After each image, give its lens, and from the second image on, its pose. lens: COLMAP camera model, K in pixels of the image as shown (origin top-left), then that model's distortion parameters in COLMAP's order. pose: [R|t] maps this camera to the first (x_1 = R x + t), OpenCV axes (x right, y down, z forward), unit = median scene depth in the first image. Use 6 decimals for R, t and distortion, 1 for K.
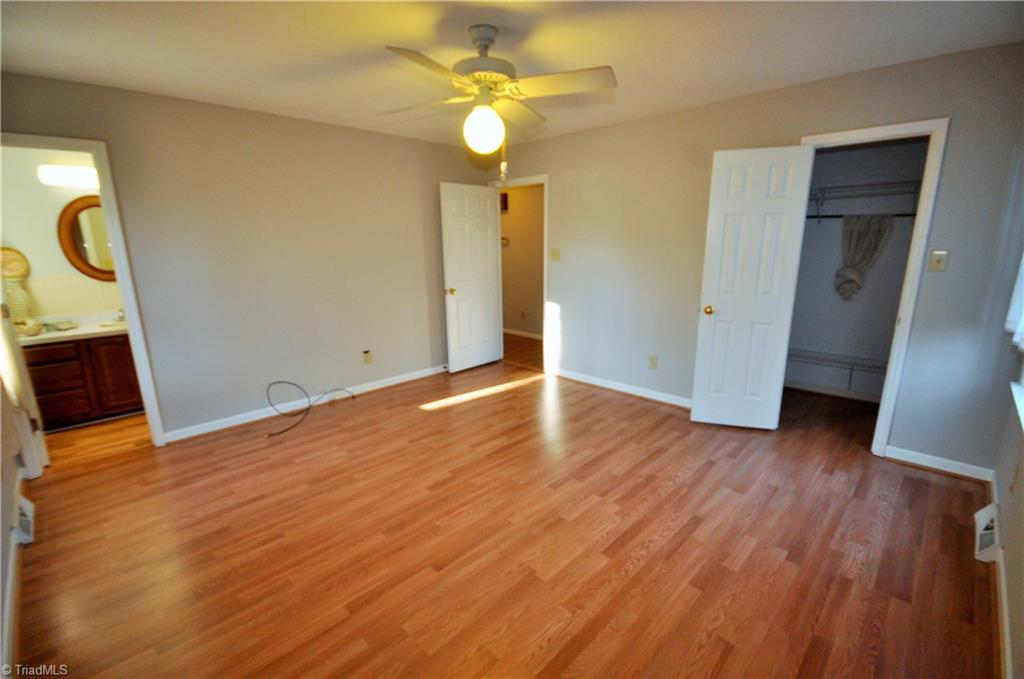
lens RADIAL K [[452.6, 0, 512.6], [0, 452.6, 344.5], [0, 0, 1]] dist [-0.002847, -0.000361]
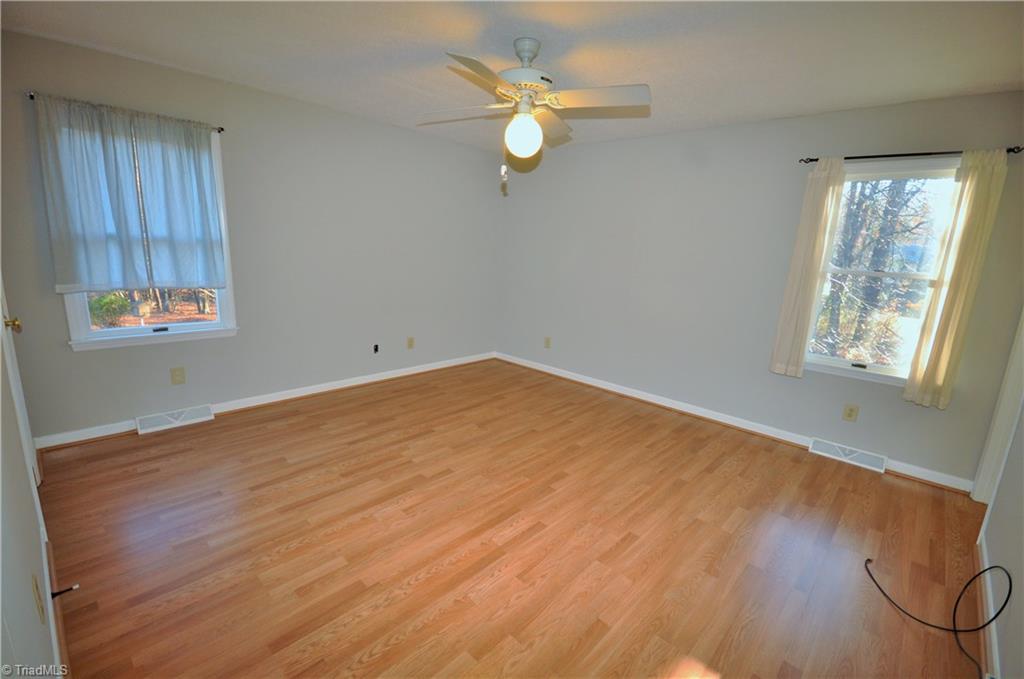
lens RADIAL K [[452.6, 0, 511.8], [0, 452.6, 341.4], [0, 0, 1]] dist [-0.002847, -0.000361]
pose [[-0.998940, -0.034546, -0.030408, -0.013068], [-0.044181, 0.904896, 0.423333, -0.439499], [0.012892, 0.424228, -0.905464, 1.948724]]
